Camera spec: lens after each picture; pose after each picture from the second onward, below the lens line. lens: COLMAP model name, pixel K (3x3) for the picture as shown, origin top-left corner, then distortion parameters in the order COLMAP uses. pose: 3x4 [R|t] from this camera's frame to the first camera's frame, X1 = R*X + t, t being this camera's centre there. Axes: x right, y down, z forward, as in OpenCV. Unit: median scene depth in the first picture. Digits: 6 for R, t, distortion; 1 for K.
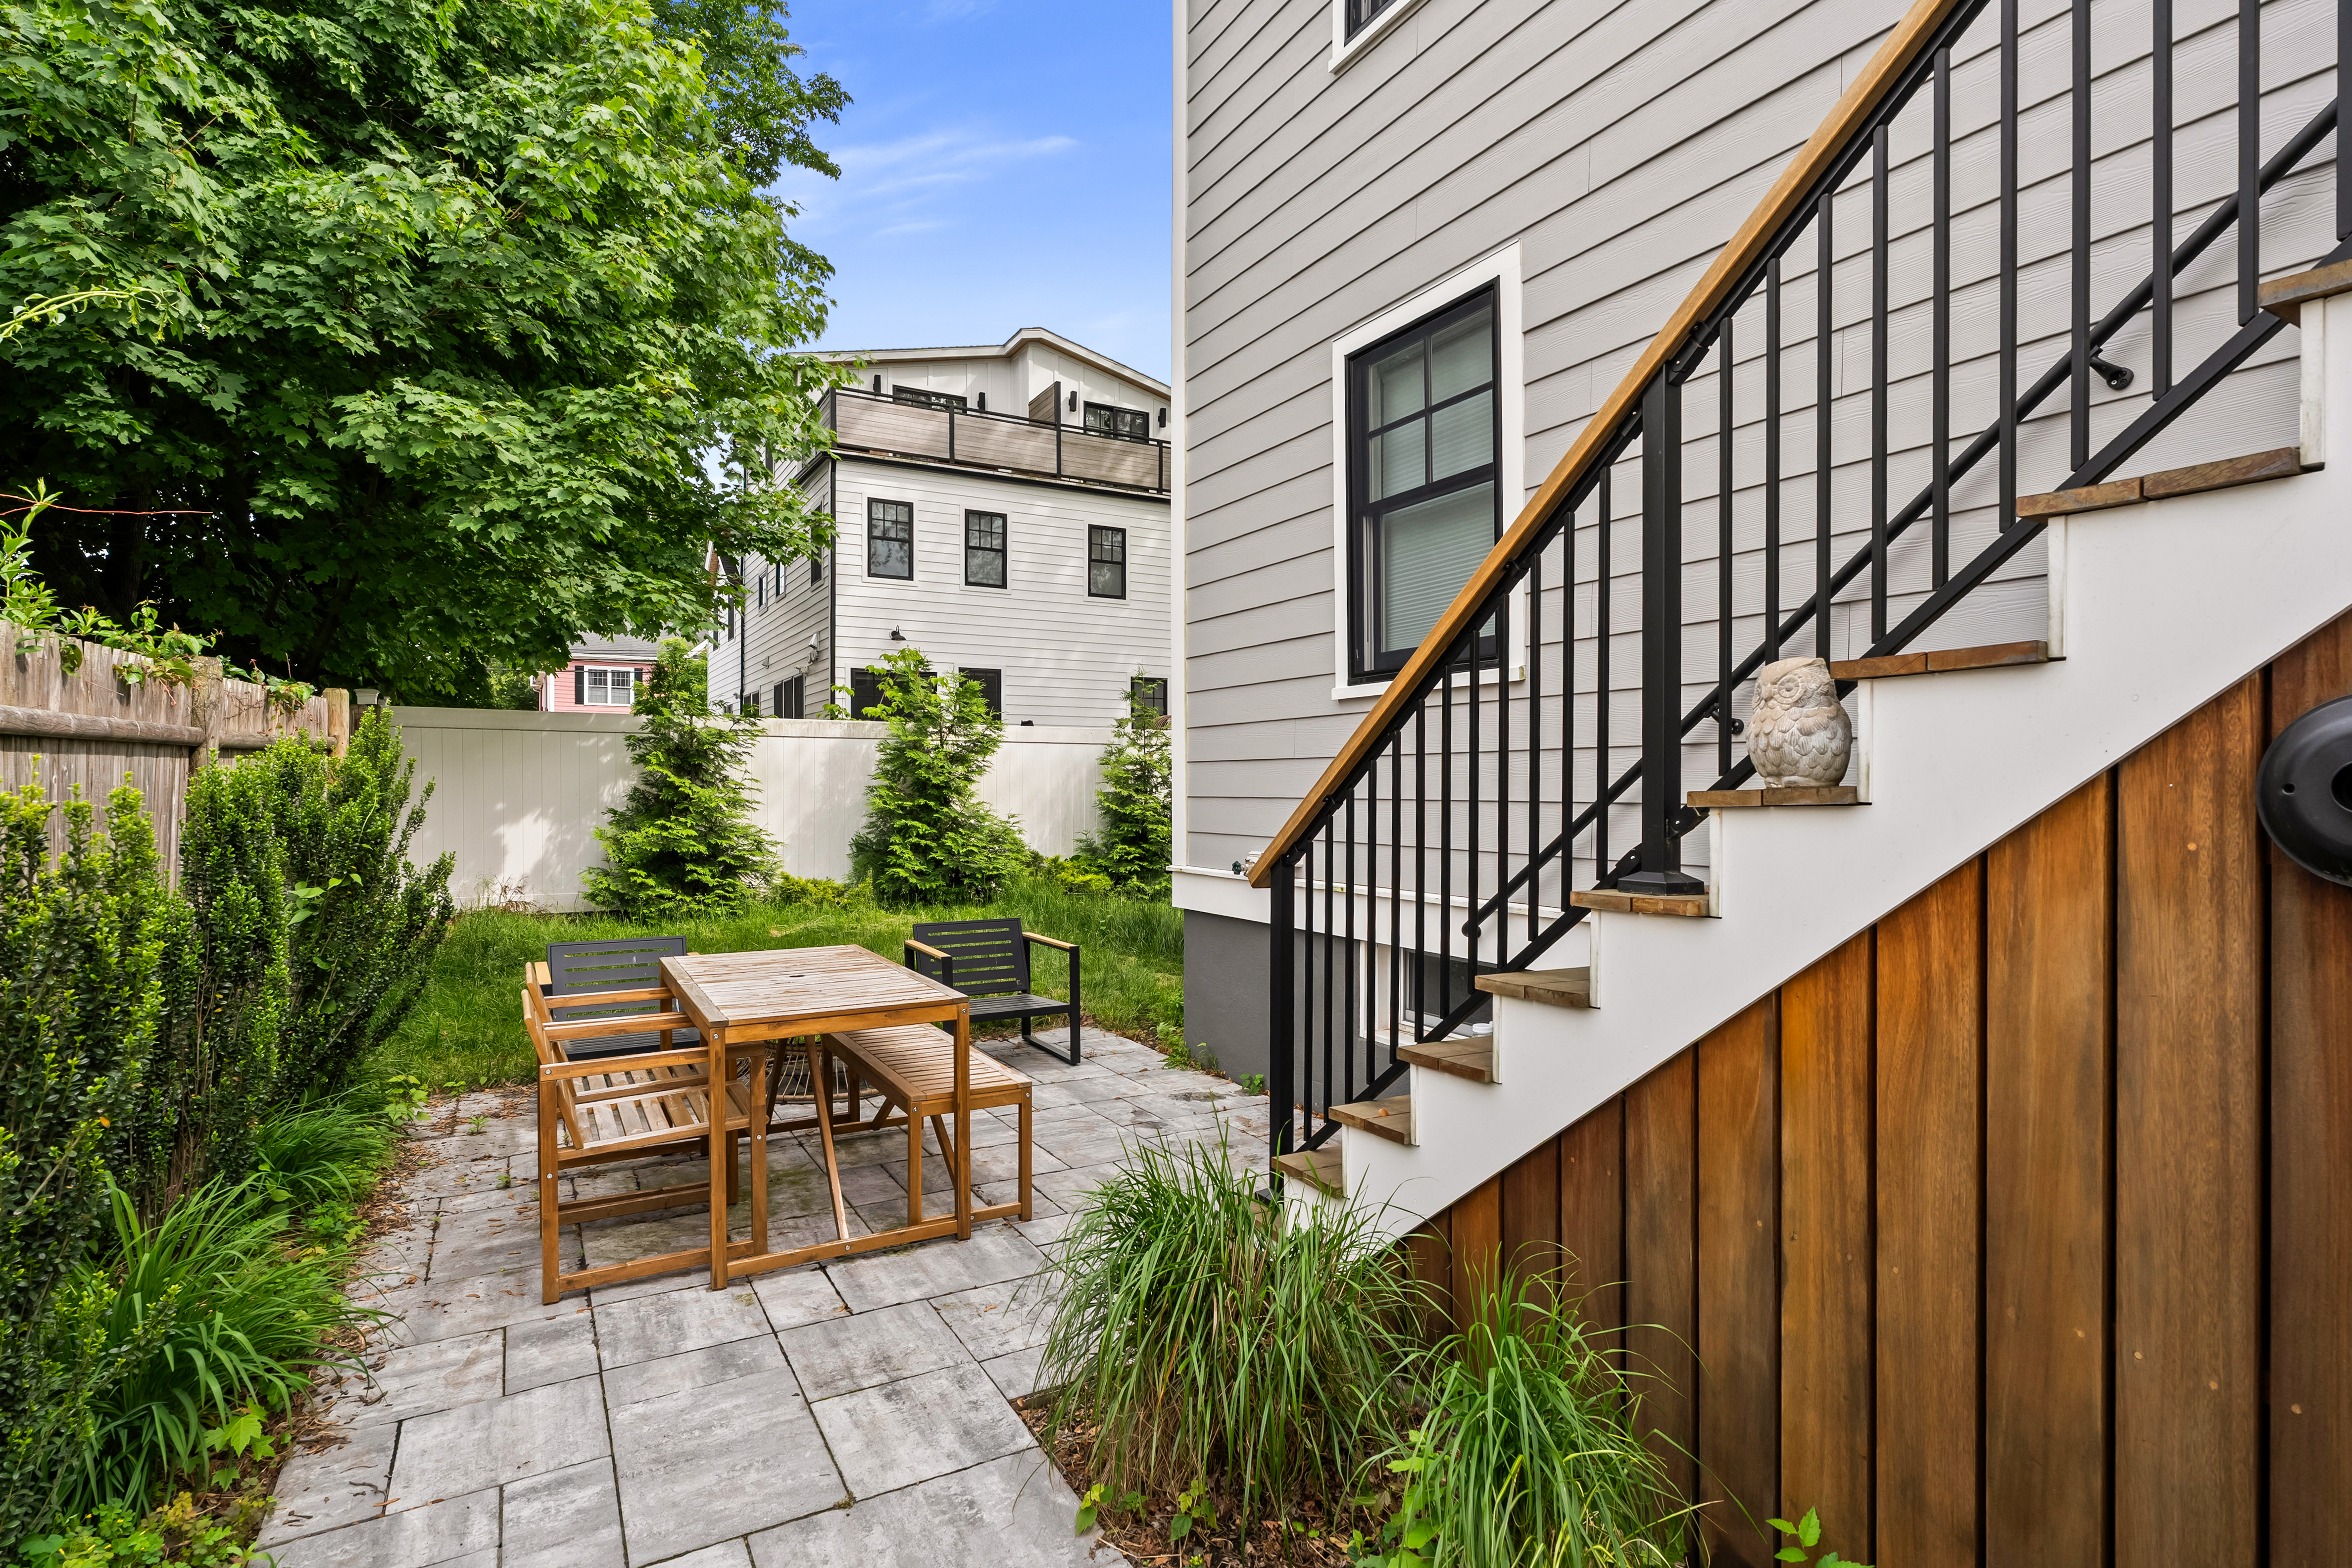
lens RADIAL K [[1164.3, 0, 1176.0], [0, 1164.3, 784.0], [0, 0, 1]] dist [-0.000416, 0.000133]
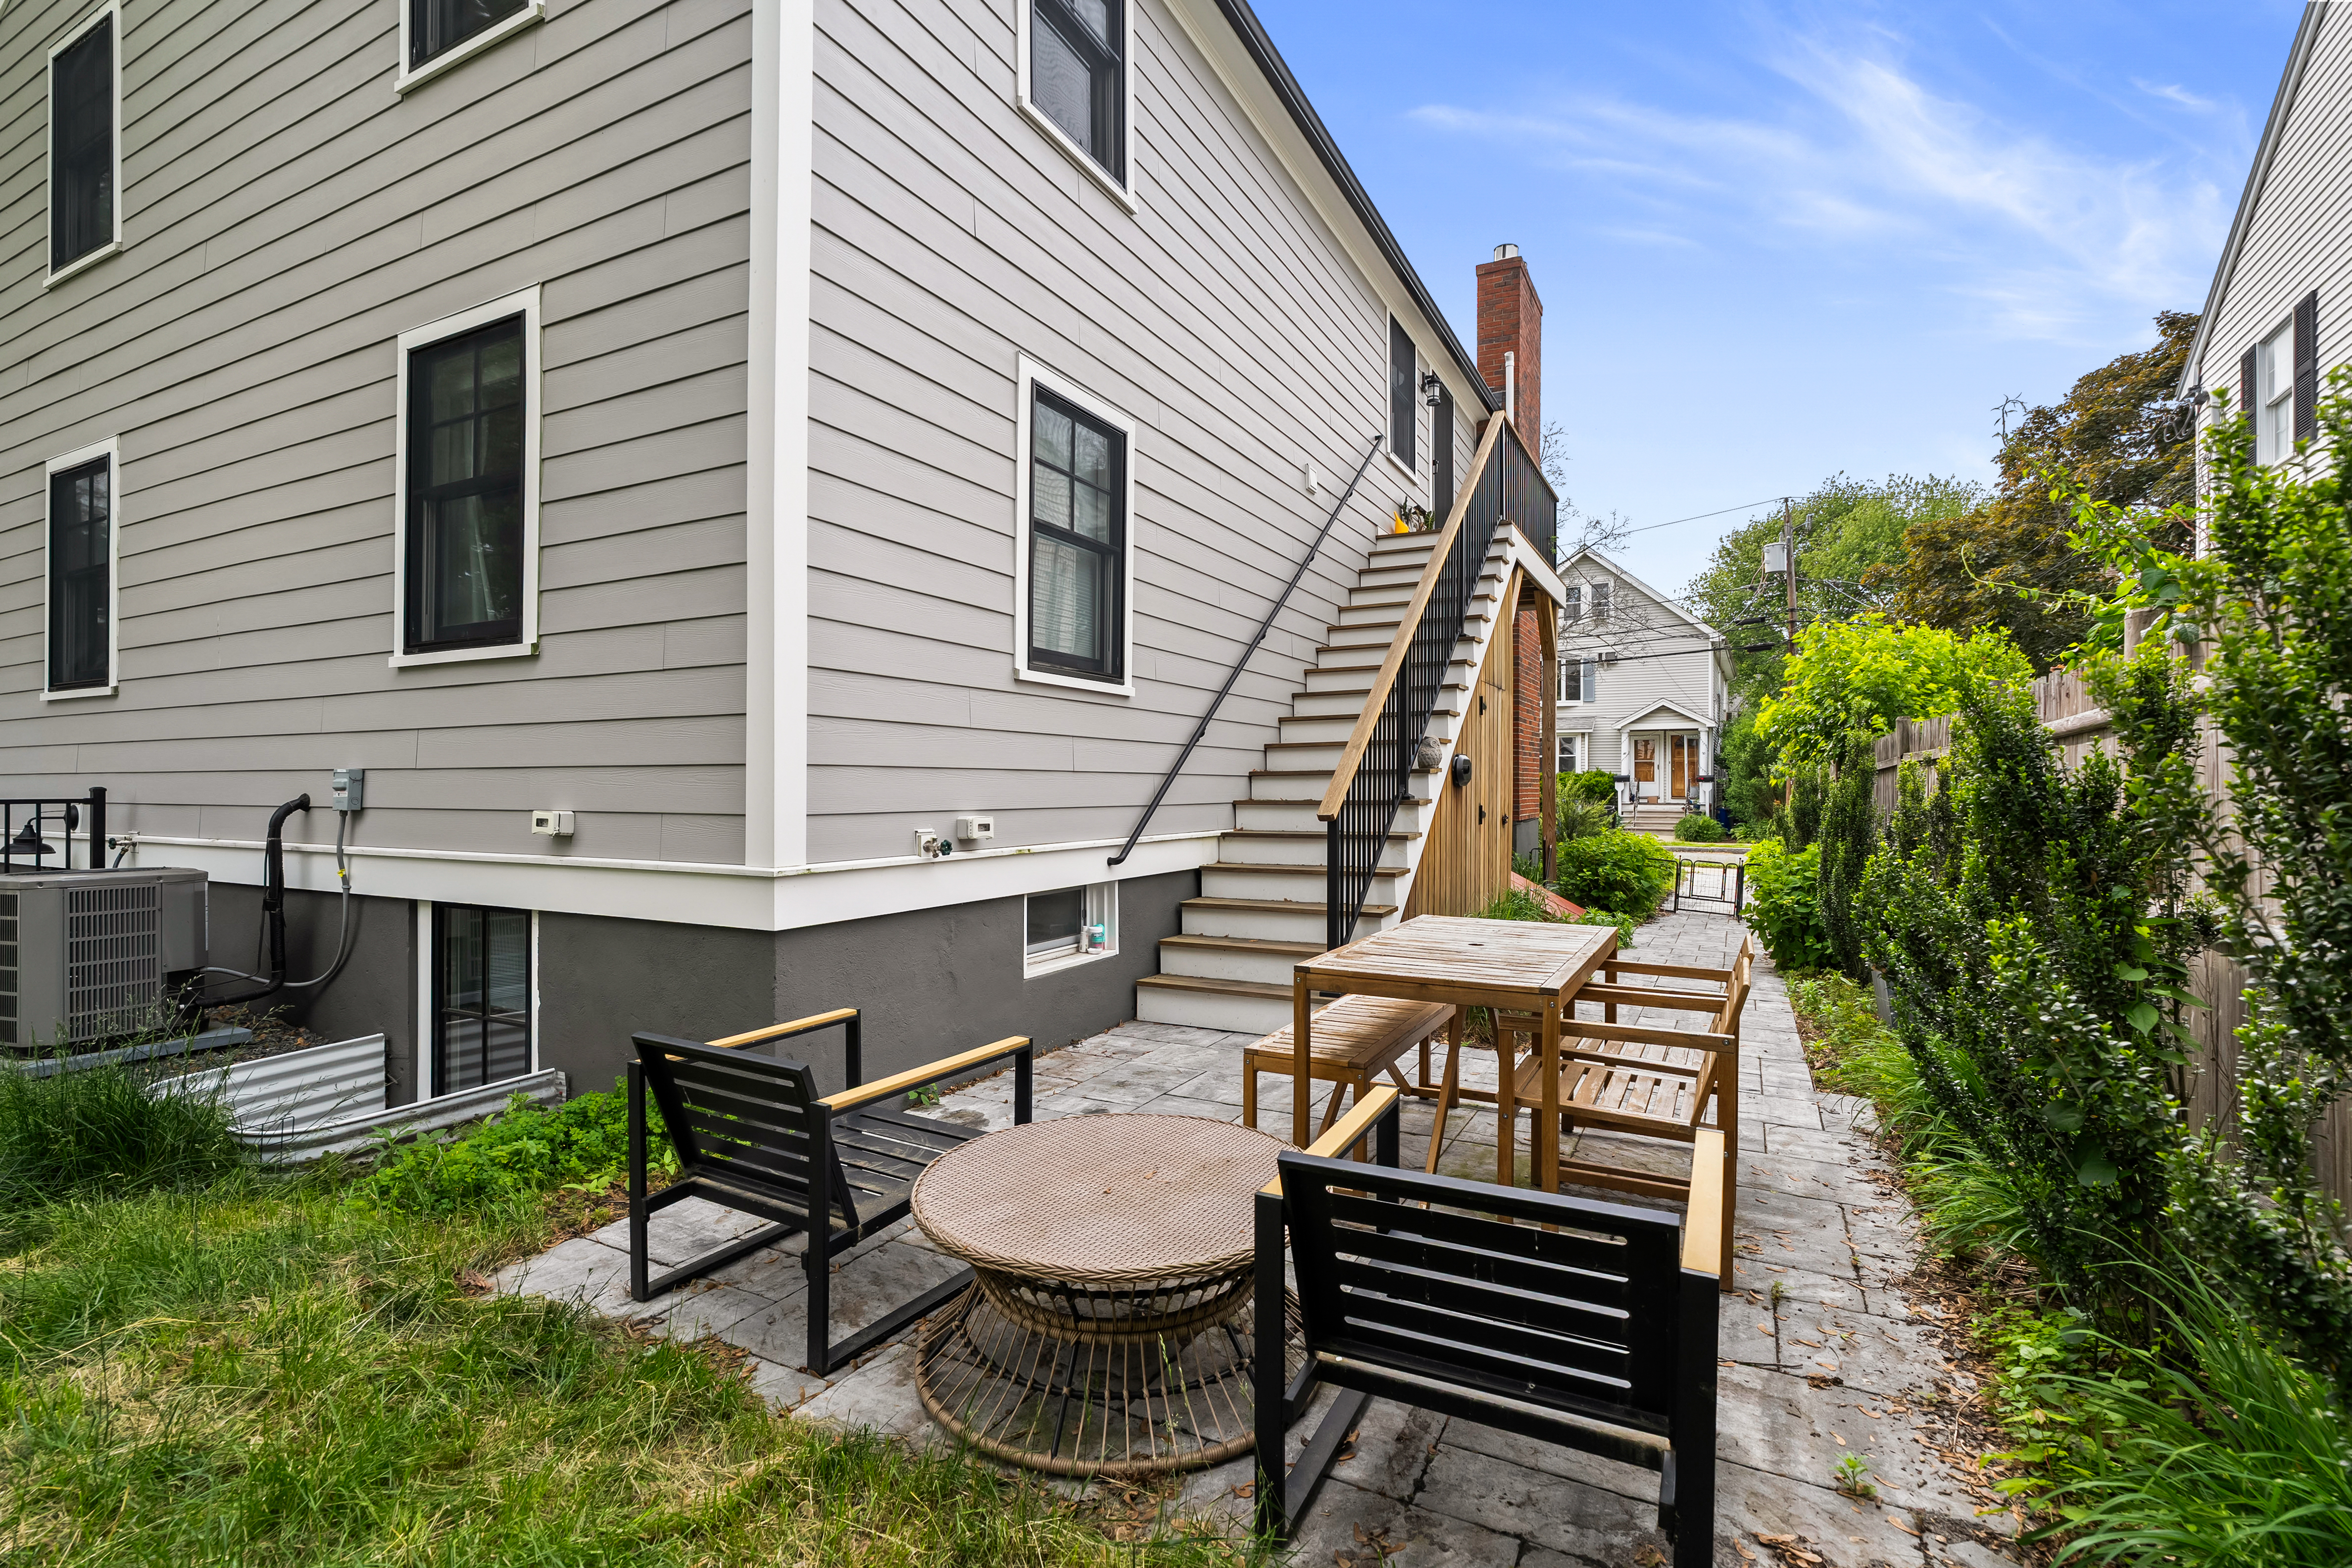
lens RADIAL K [[1073.7, 0, 1175.9], [0, 1073.7, 770.7], [0, 0, 1]] dist [-0.000047, -0.000030]
pose [[-0.539962, 0.008087, 0.841651, -0.920918], [-0.003952, 0.999918, -0.012143, 0.029160], [-0.841680, -0.009883, -0.539886, 1.647365]]
